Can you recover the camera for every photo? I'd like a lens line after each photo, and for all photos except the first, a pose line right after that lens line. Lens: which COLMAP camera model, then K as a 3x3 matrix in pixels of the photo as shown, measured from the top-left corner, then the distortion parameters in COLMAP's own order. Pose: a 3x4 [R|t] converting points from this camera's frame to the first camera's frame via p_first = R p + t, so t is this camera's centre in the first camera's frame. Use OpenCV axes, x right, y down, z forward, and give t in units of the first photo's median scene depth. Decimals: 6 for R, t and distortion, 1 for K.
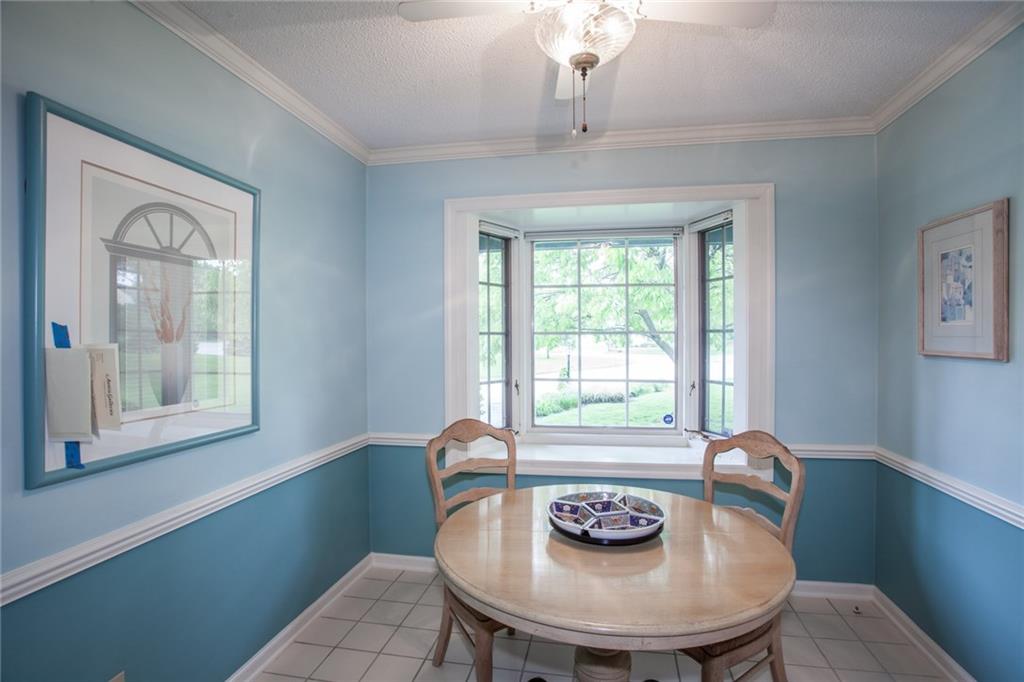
lens RADIAL K [[495.1, 0, 517.6], [0, 495.1, 340.9], [0, 0, 1]] dist [-0.047460, 0.009707]
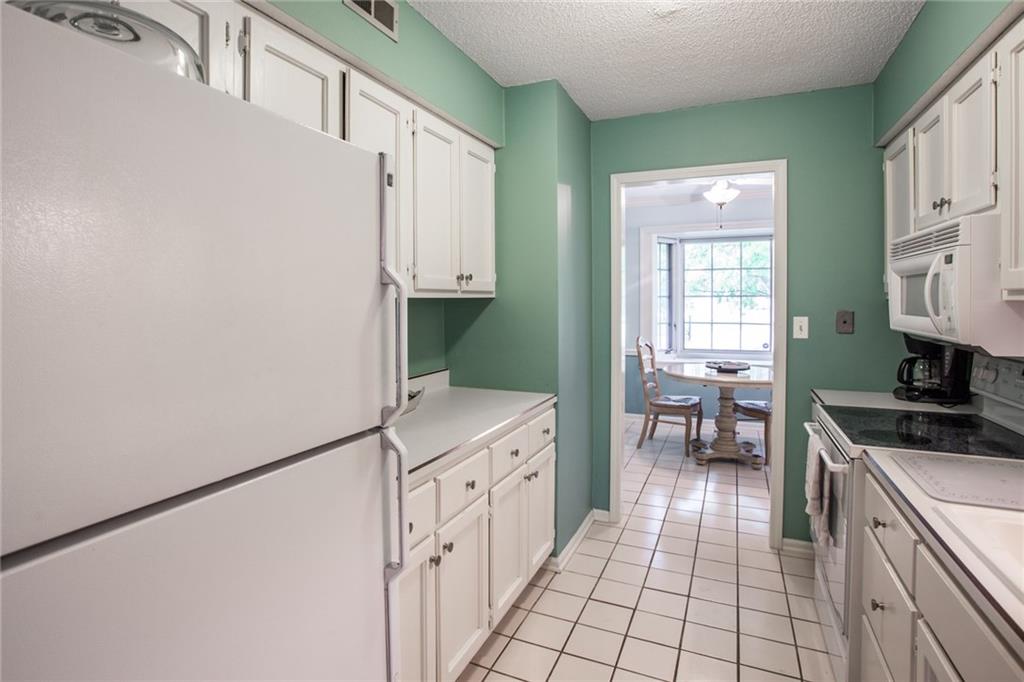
lens RADIAL K [[539.2, 0, 491.5], [0, 539.2, 311.0], [0, 0, 1]] dist [-0.032970, 0.001772]
pose [[0.971875, 0.005121, -0.235441, -0.210931], [-0.001904, 0.999902, 0.013889, 0.012721], [0.235489, -0.013050, 0.971789, -1.166364]]
